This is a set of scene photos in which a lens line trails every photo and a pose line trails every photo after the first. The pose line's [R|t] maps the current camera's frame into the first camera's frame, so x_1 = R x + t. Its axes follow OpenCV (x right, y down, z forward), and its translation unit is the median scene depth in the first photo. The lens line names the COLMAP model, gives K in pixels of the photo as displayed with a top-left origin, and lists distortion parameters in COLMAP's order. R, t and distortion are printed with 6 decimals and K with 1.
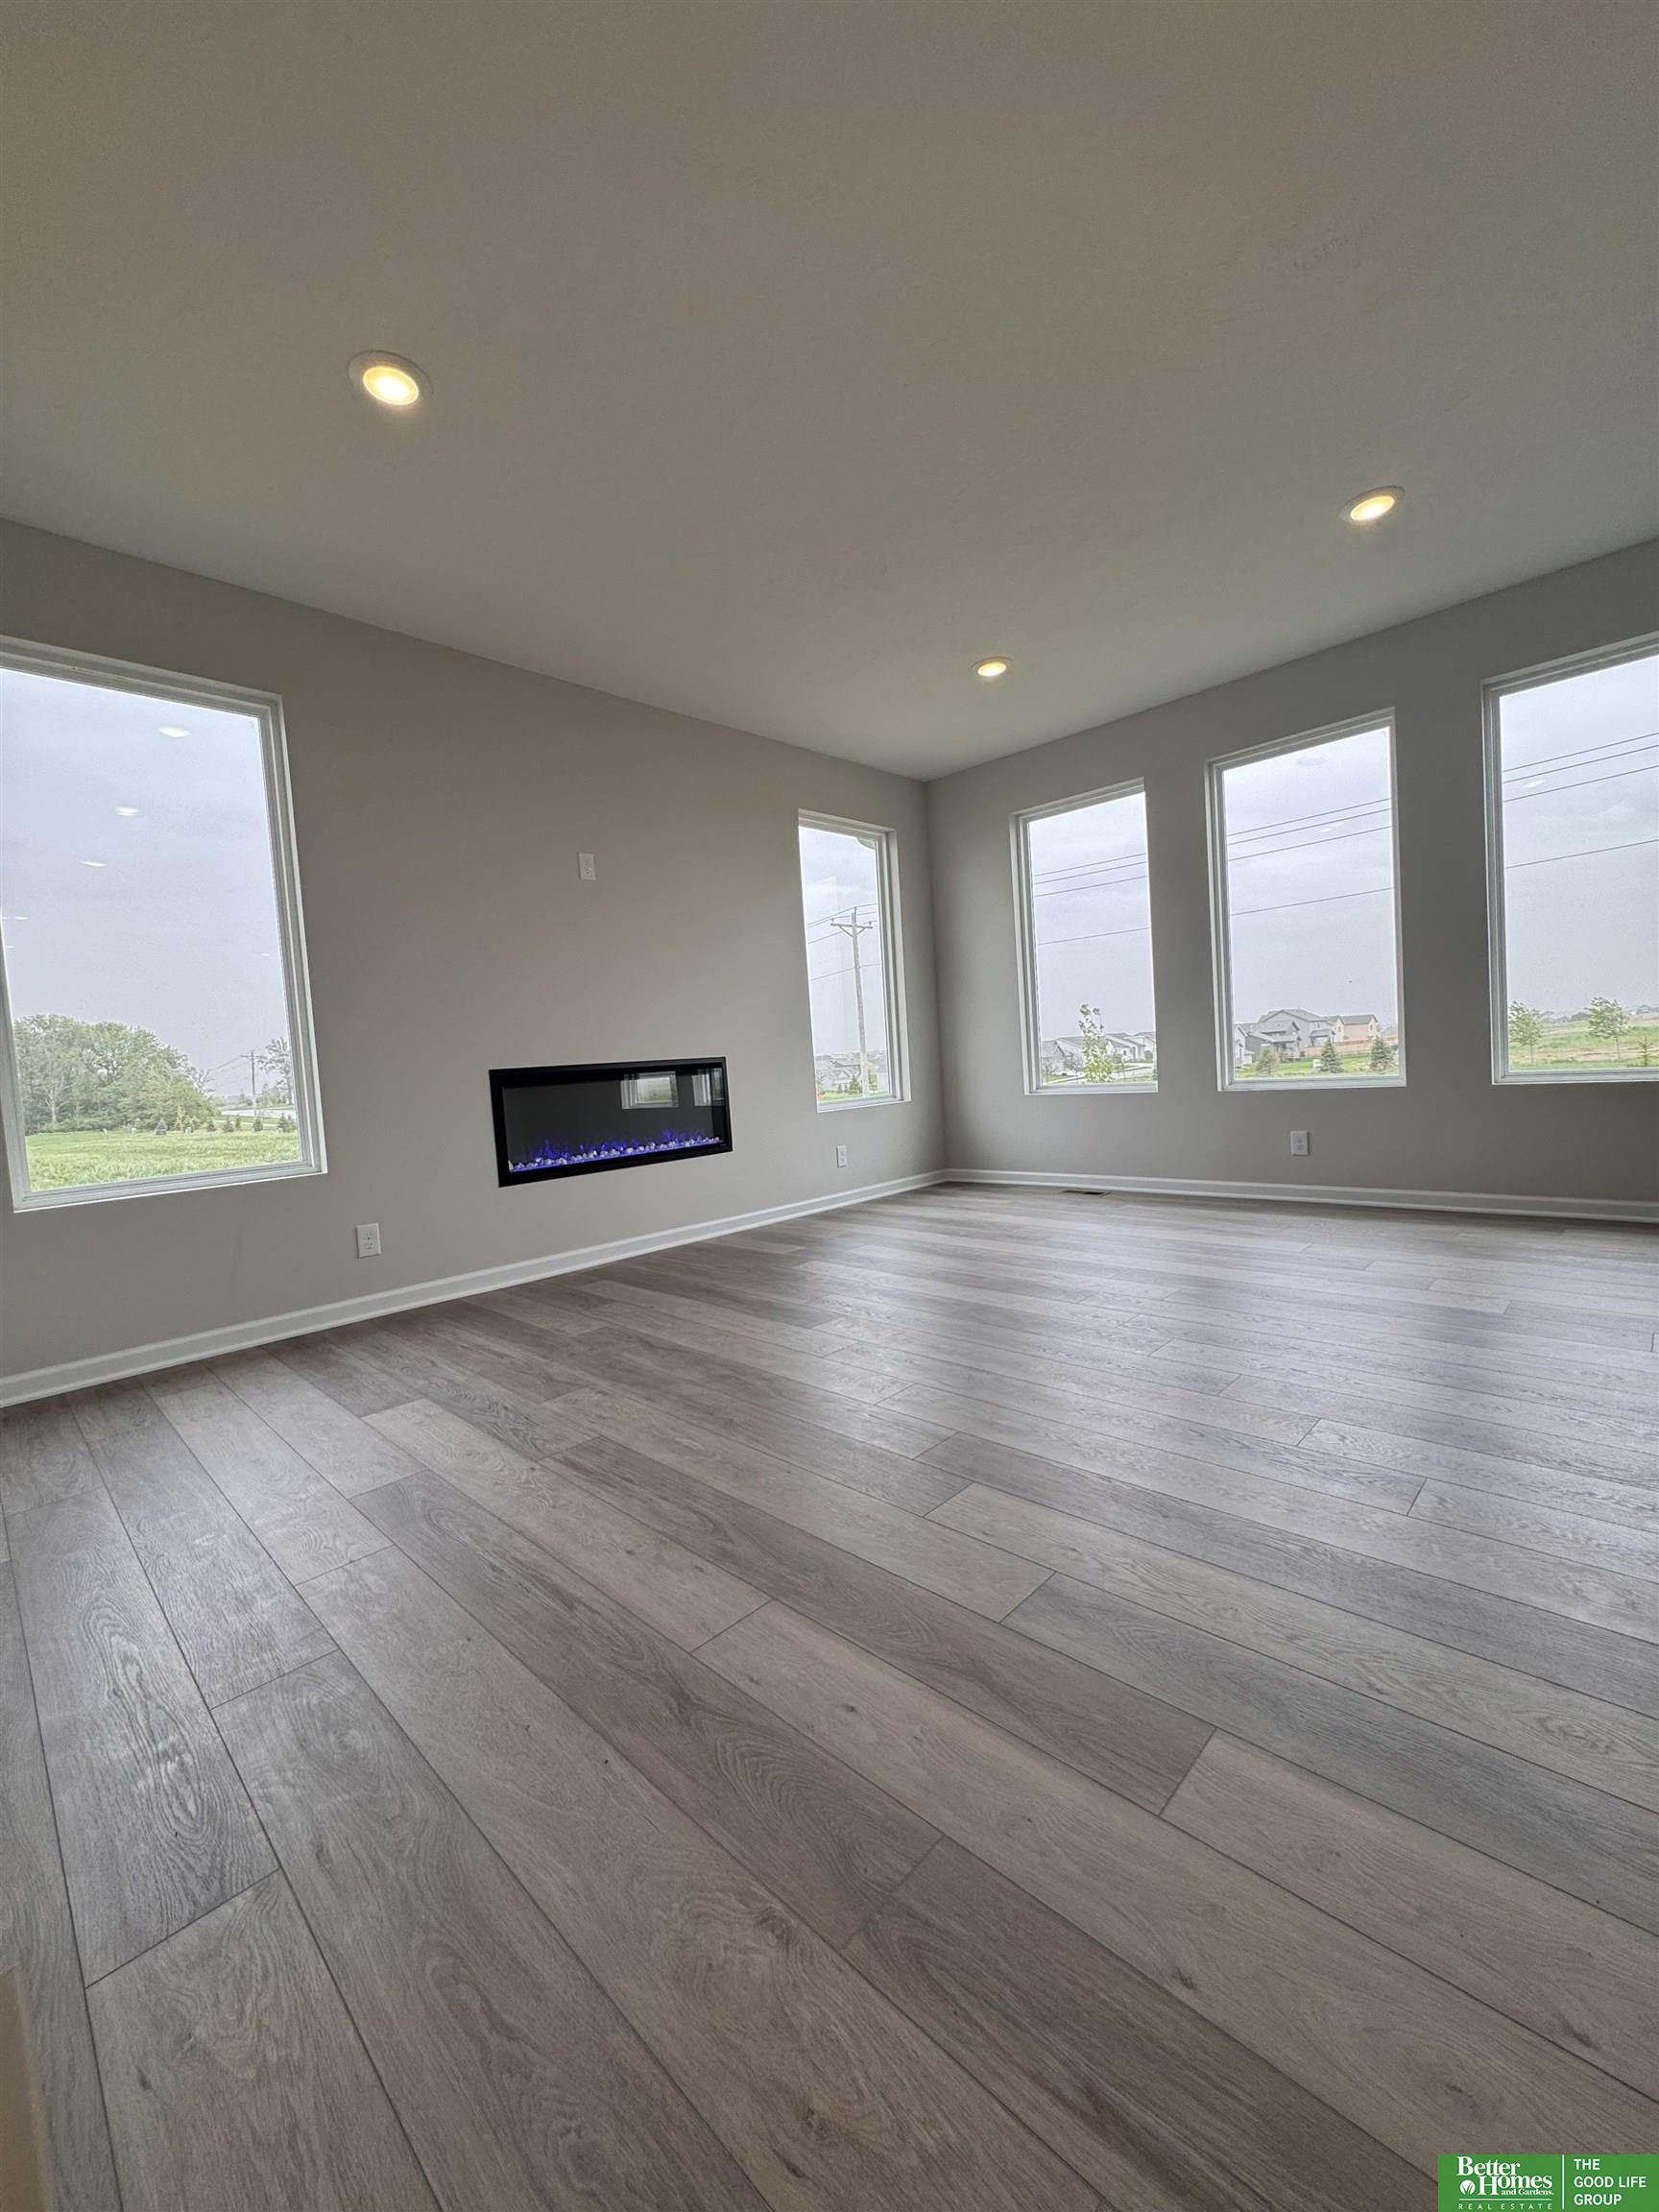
lens RADIAL K [[879.2, 0, 832.9], [0, 879.2, 1110.7], [0, 0, 1]] dist [-0.004019, 0.000820]
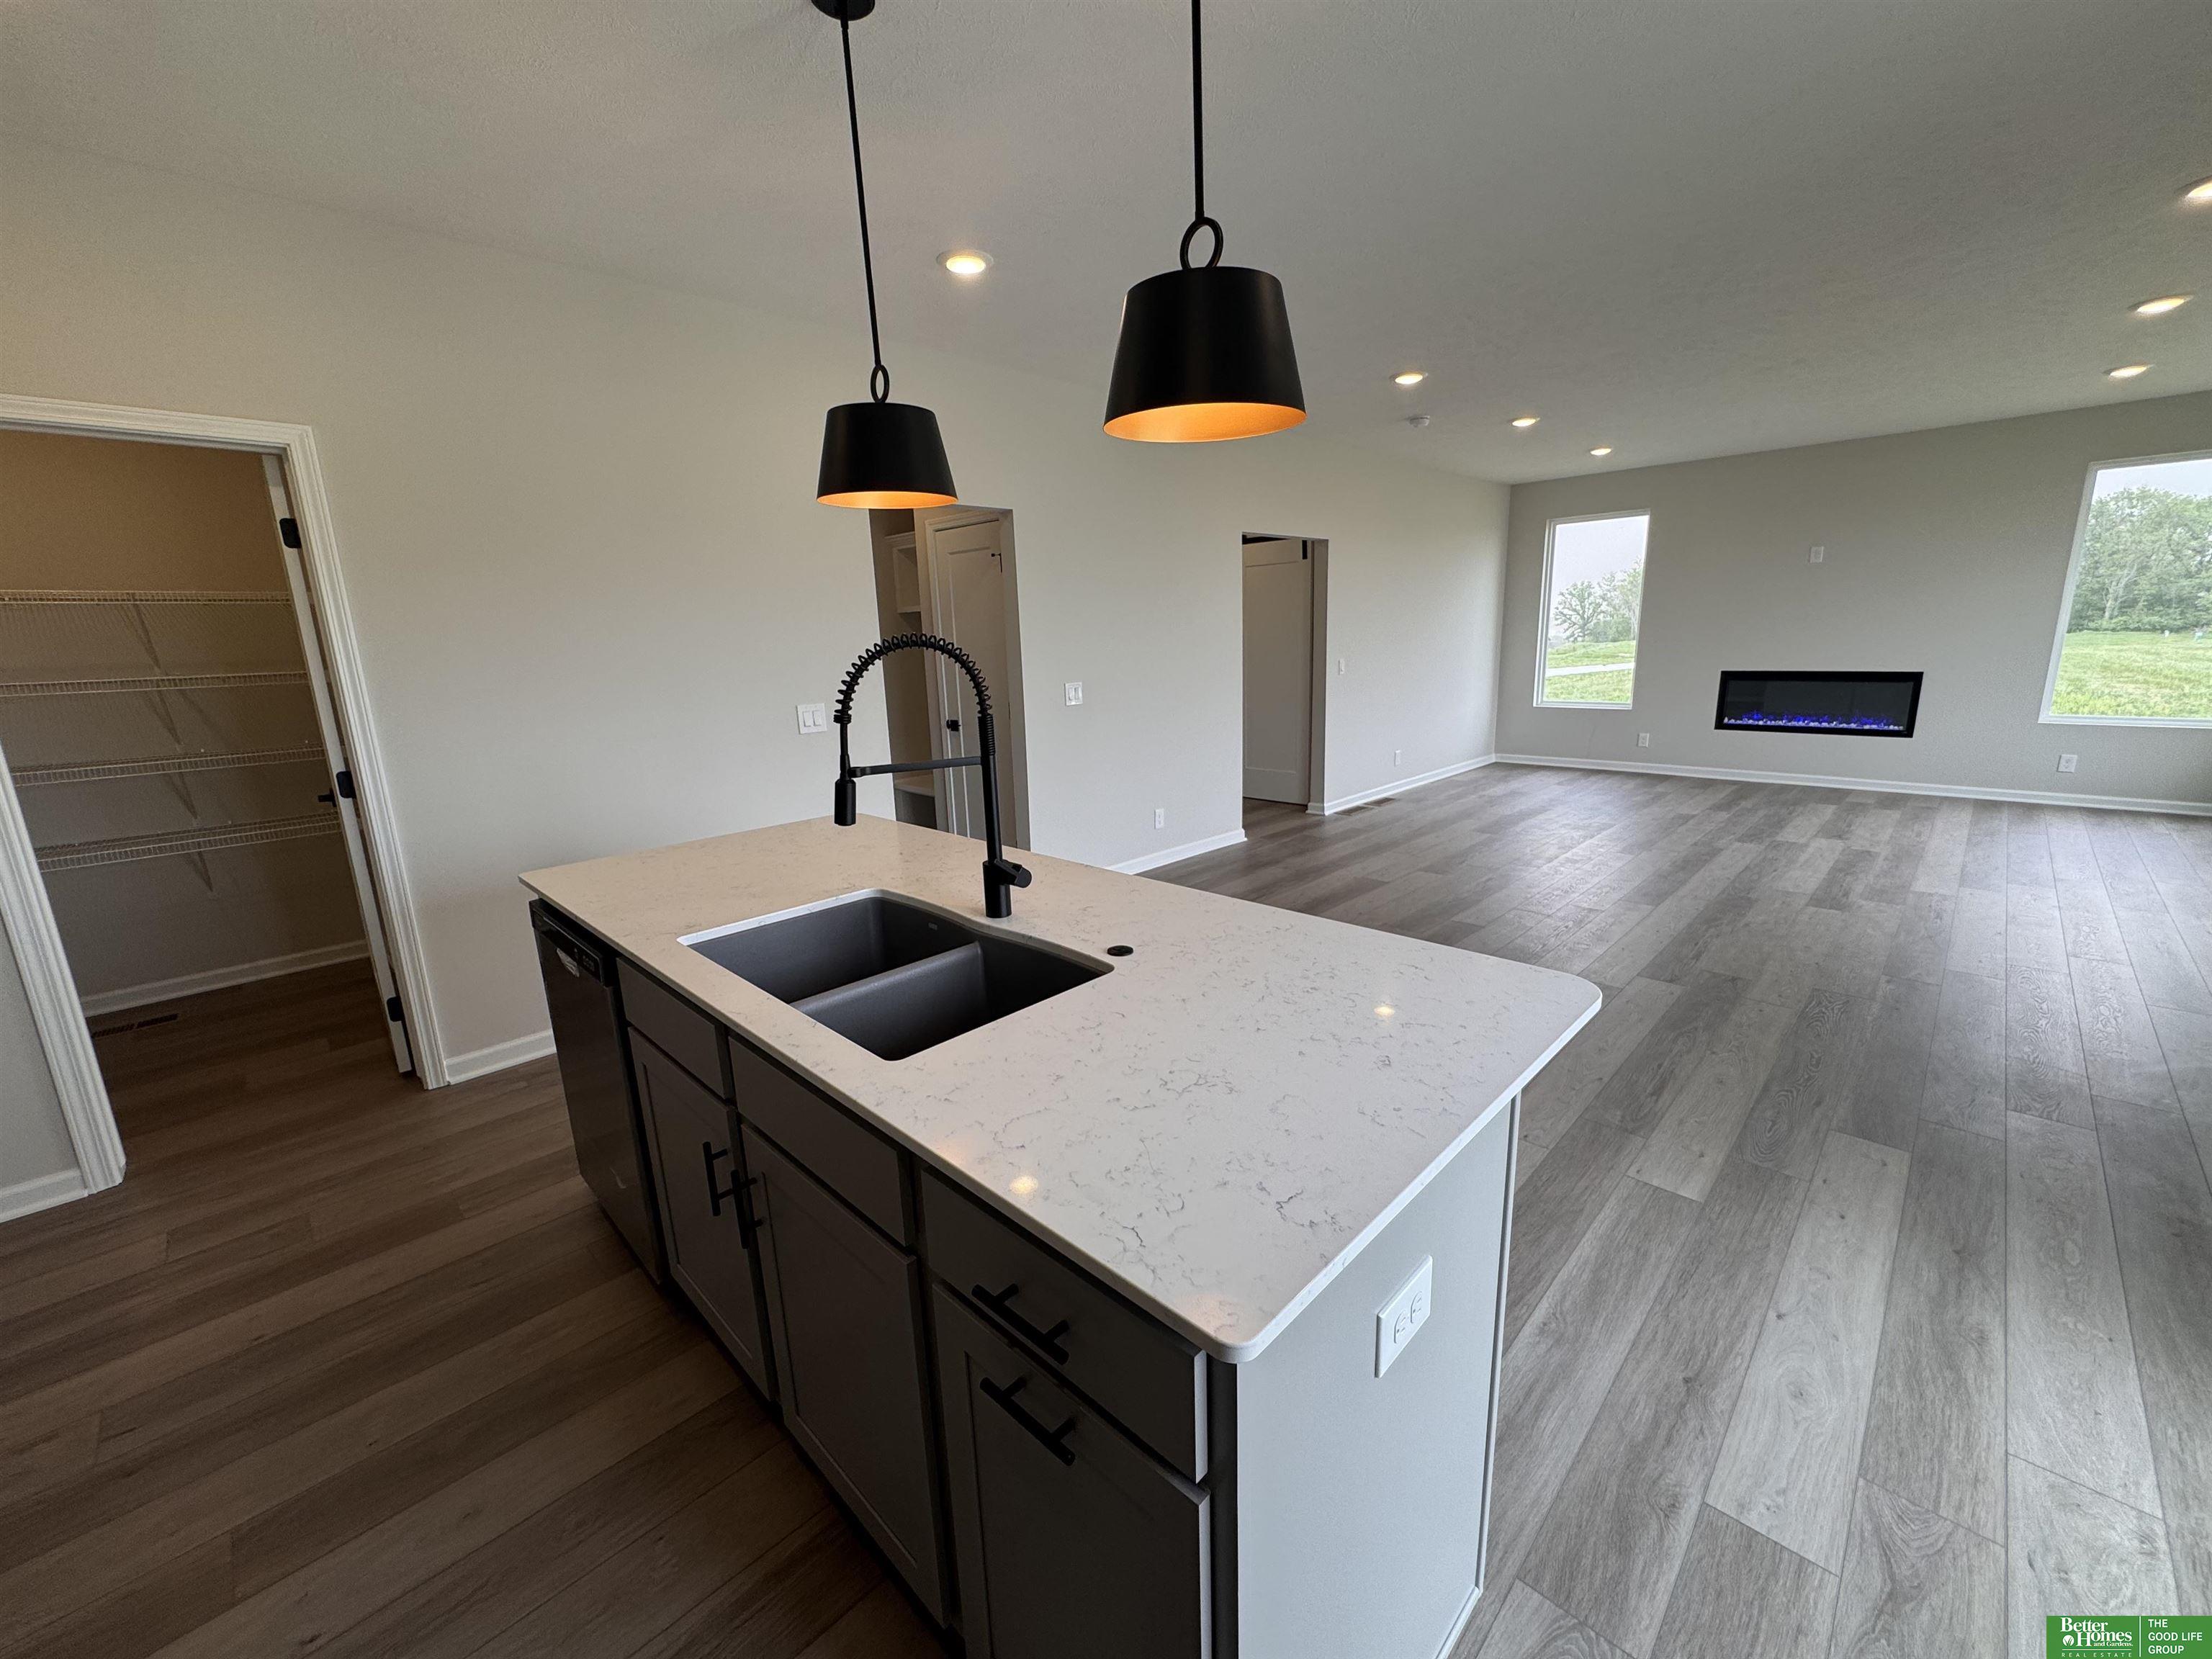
lens RADIAL K [[879.2, 0, 1105.2], [0, 879.2, 832.4], [0, 0, 1]] dist [-0.004019, 0.000820]
pose [[-0.013921, 0.284032, -0.958714, 1.268408], [-0.025640, 0.958390, 0.284309, -0.172767], [0.999574, 0.028540, -0.006059, -0.301579]]
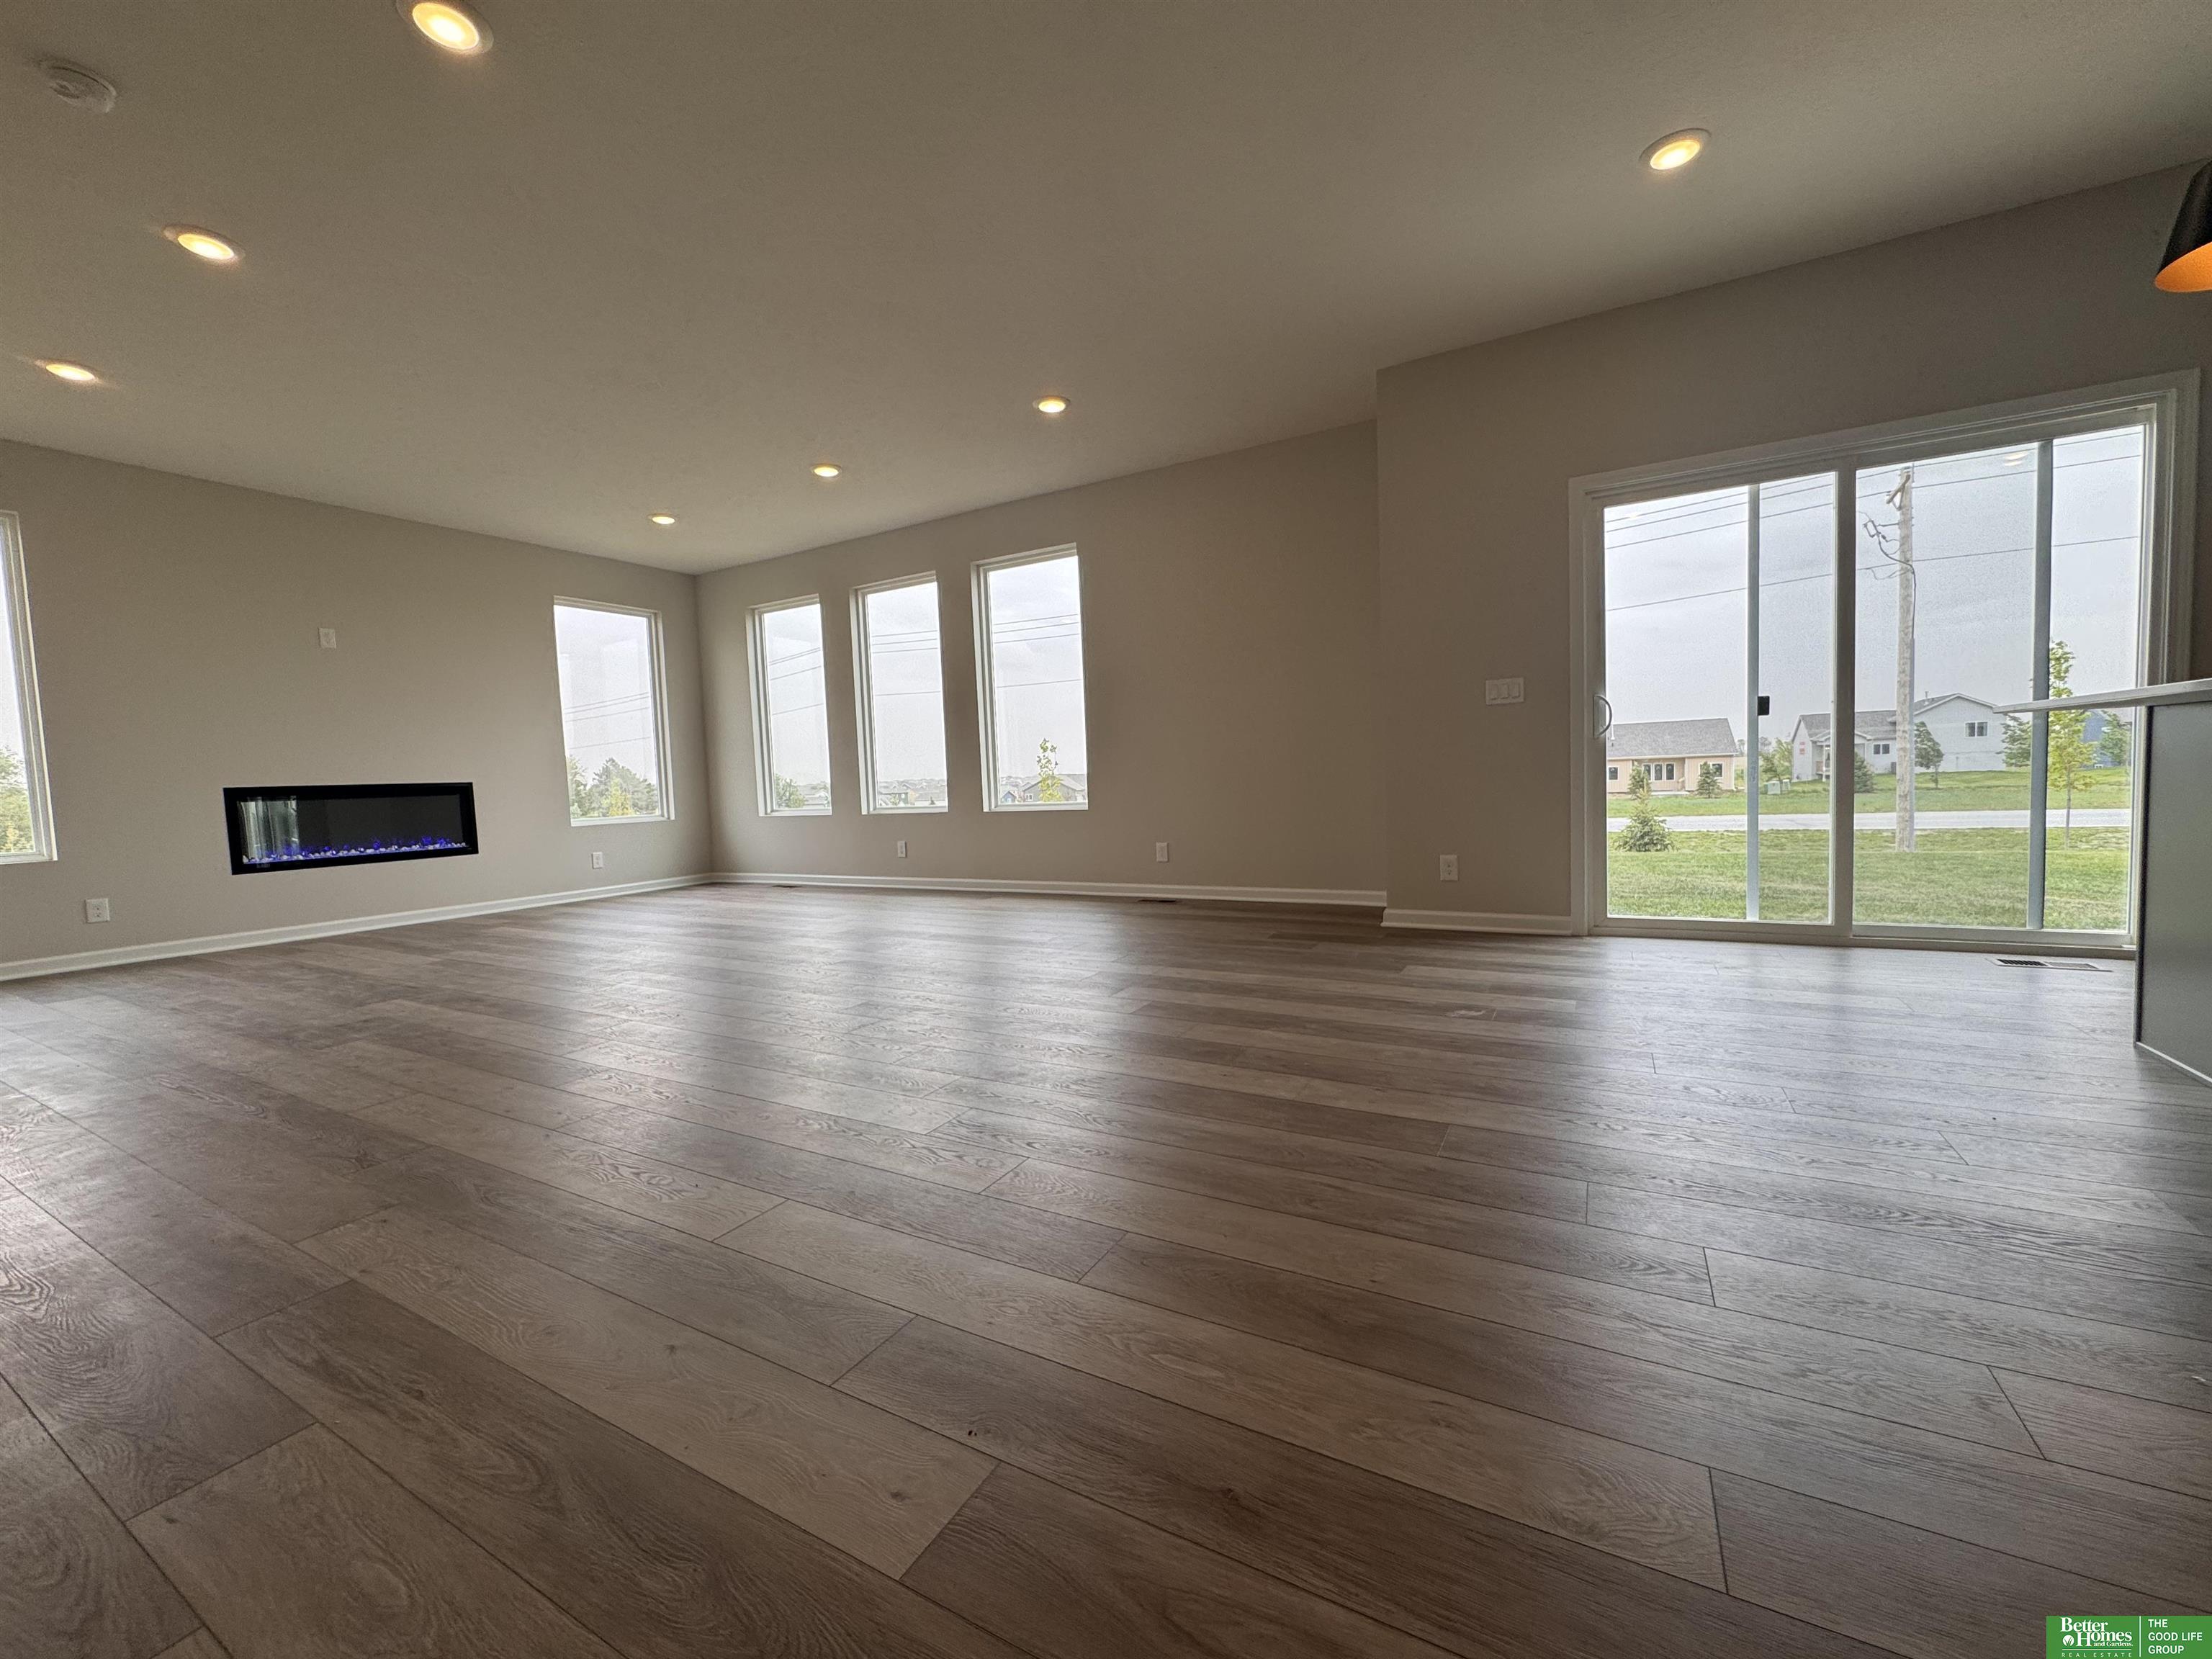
lens RADIAL K [[879.2, 0, 1103.5], [0, 879.2, 831.8], [0, 0, 1]] dist [-0.004019, 0.000820]
pose [[0.968169, 0.010681, 0.250069, 0.442856], [-0.008169, 0.999905, -0.011081, 0.019112], [-0.250164, 0.008686, 0.968165, -0.489182]]
